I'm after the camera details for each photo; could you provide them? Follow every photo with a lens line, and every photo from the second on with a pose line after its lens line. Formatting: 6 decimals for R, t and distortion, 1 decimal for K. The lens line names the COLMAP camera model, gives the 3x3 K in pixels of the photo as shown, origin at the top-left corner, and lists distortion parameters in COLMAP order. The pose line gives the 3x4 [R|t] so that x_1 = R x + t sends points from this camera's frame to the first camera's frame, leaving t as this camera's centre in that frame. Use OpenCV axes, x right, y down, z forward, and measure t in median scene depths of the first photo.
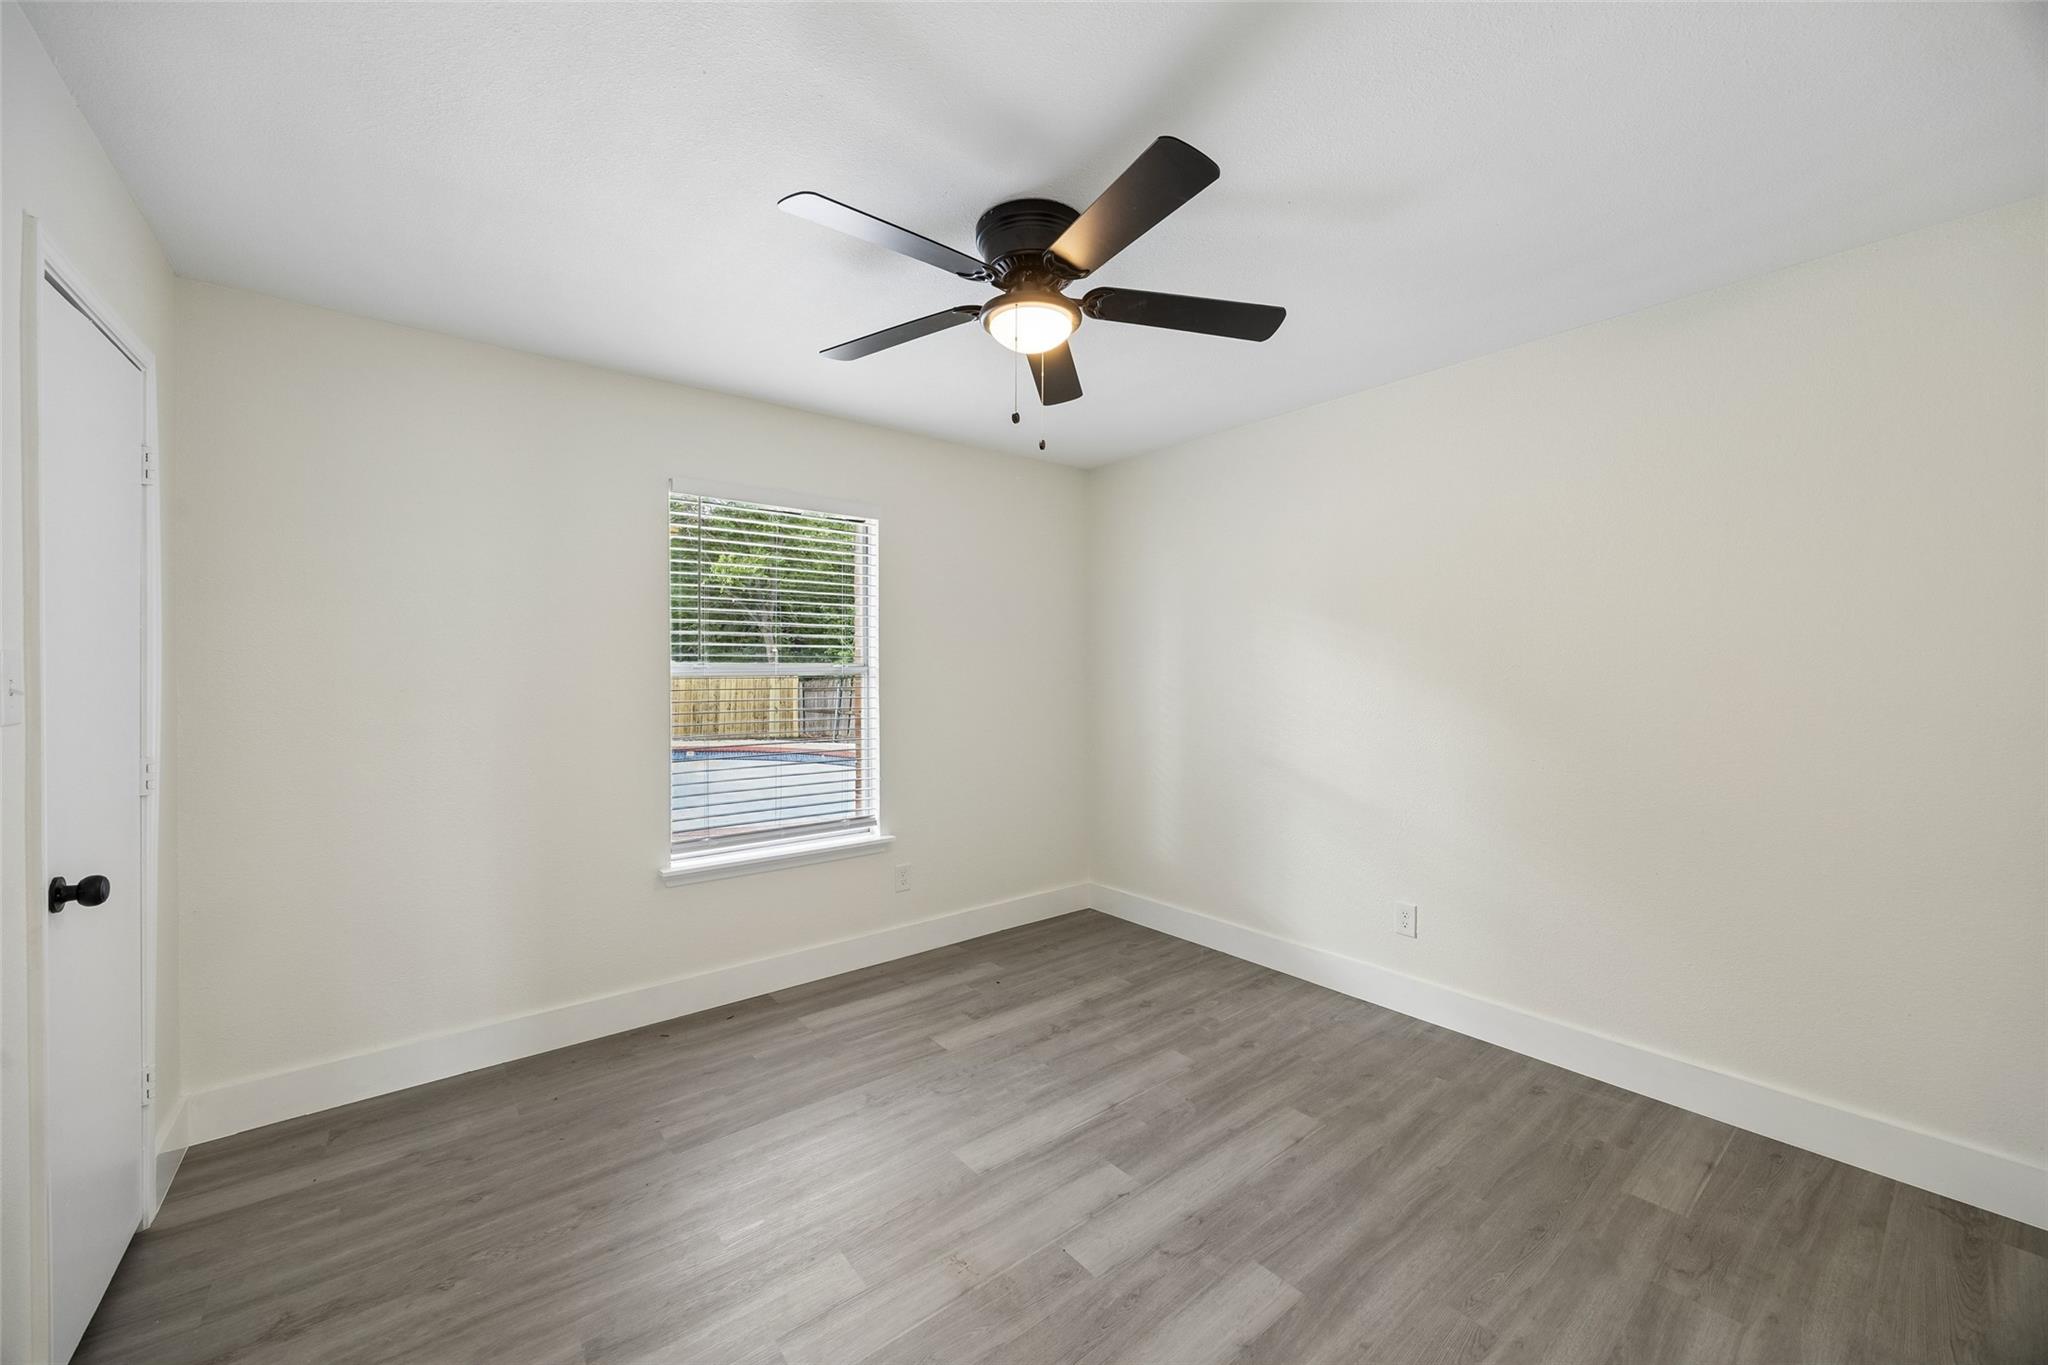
lens RADIAL K [[779.0, 0, 1022.2], [0, 779.0, 675.0], [0, 0, 1]] dist [0.000783, 0.000028]
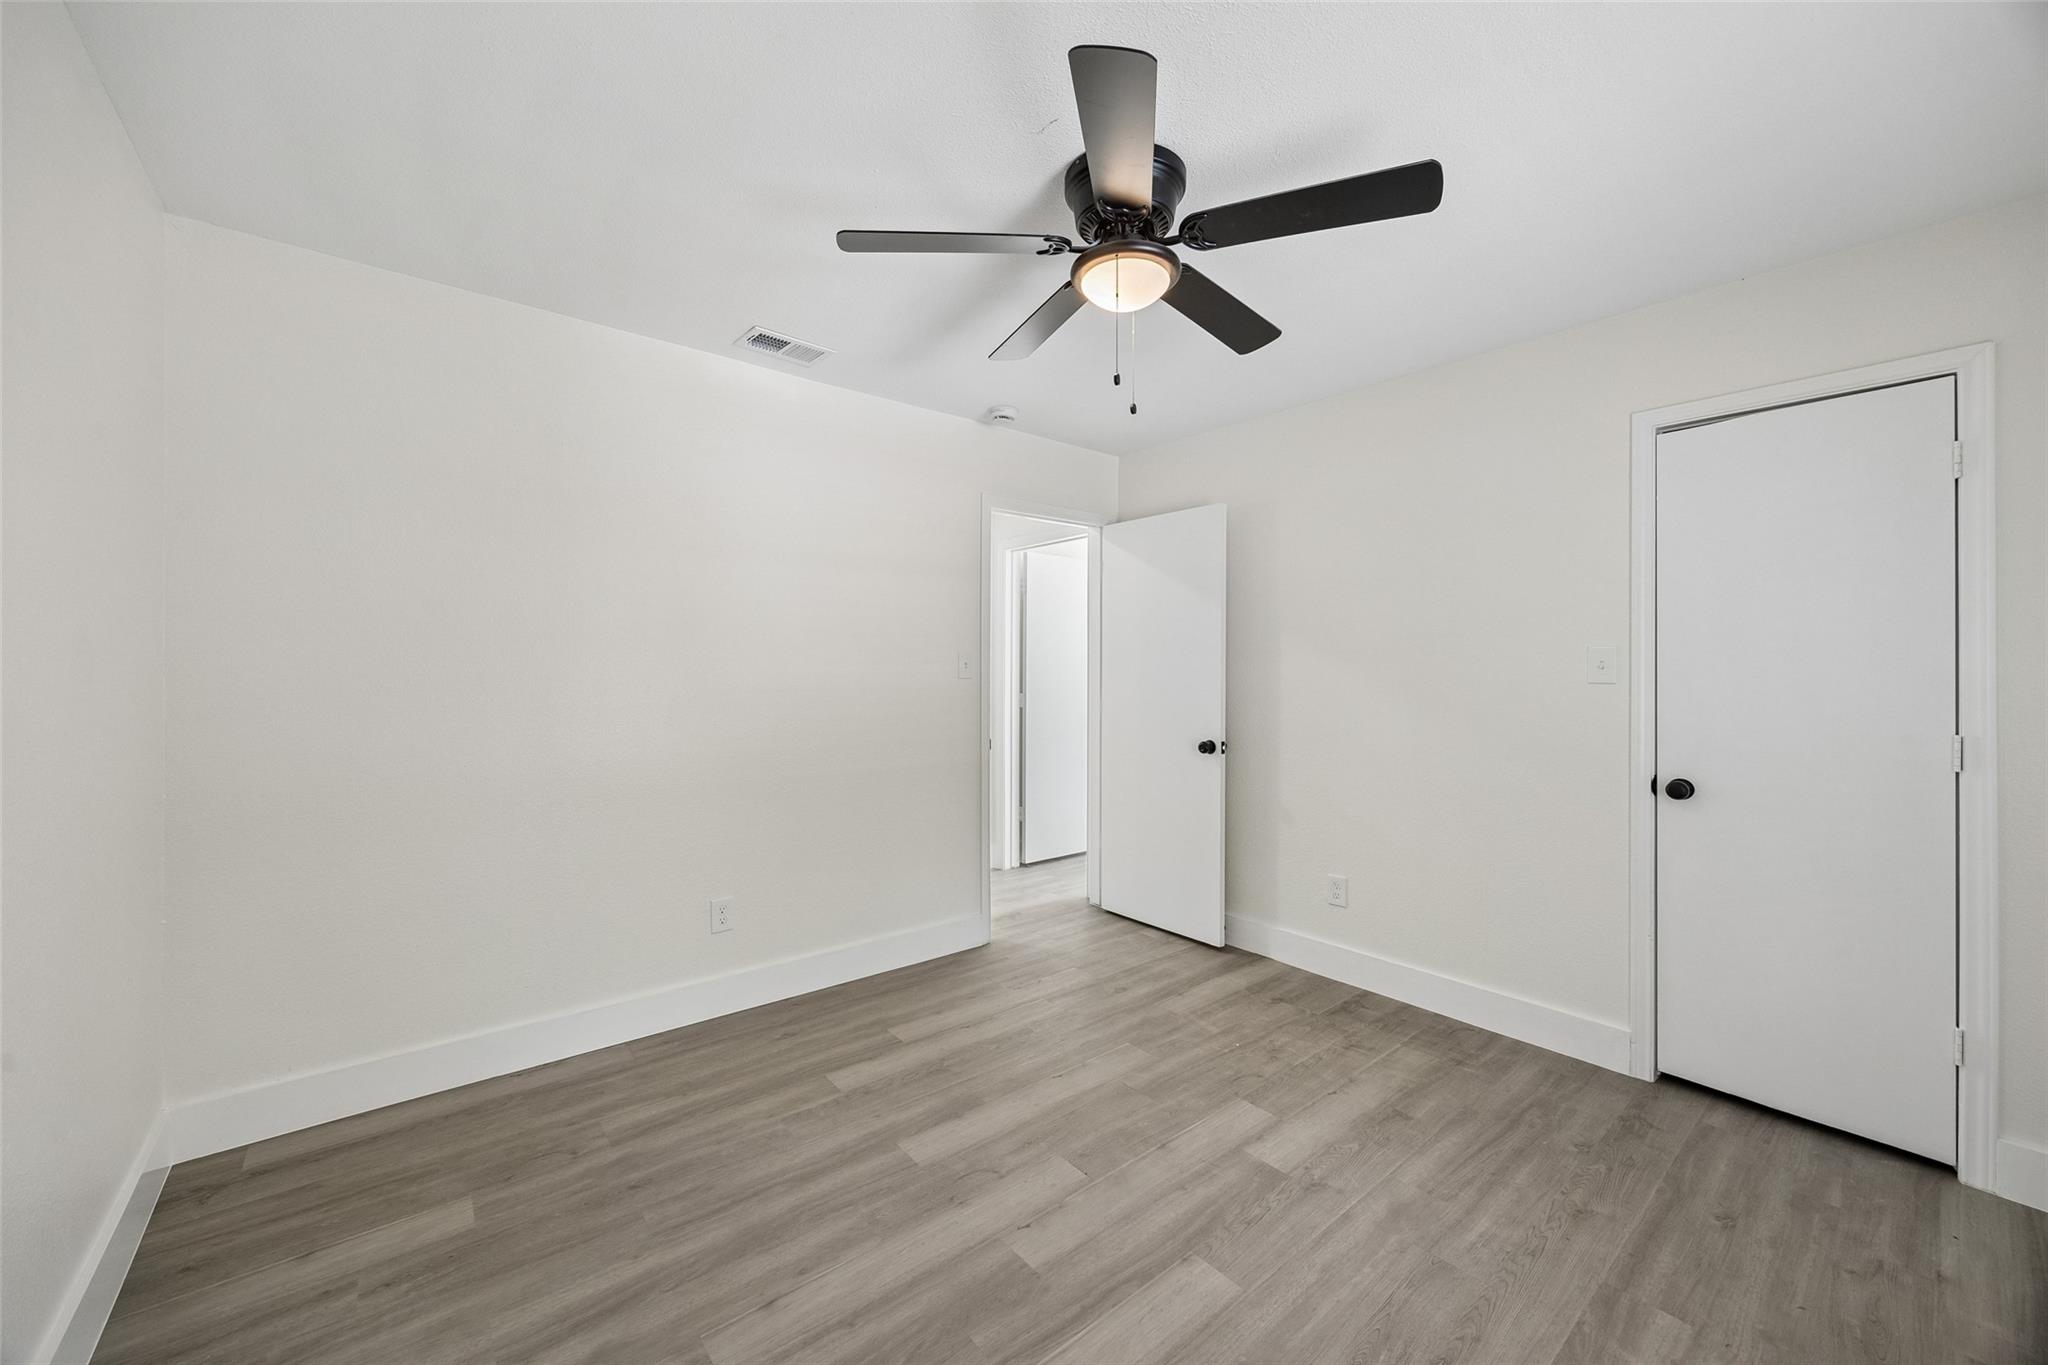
lens RADIAL K [[779.0, 0, 1022.2], [0, 779.0, 675.0], [0, 0, 1]] dist [0.000783, 0.000028]
pose [[-0.999938, 0.002317, -0.010908, 0.142023], [0.002219, 0.999956, 0.009062, 0.013640], [0.010928, 0.009037, -0.999899, 1.918346]]
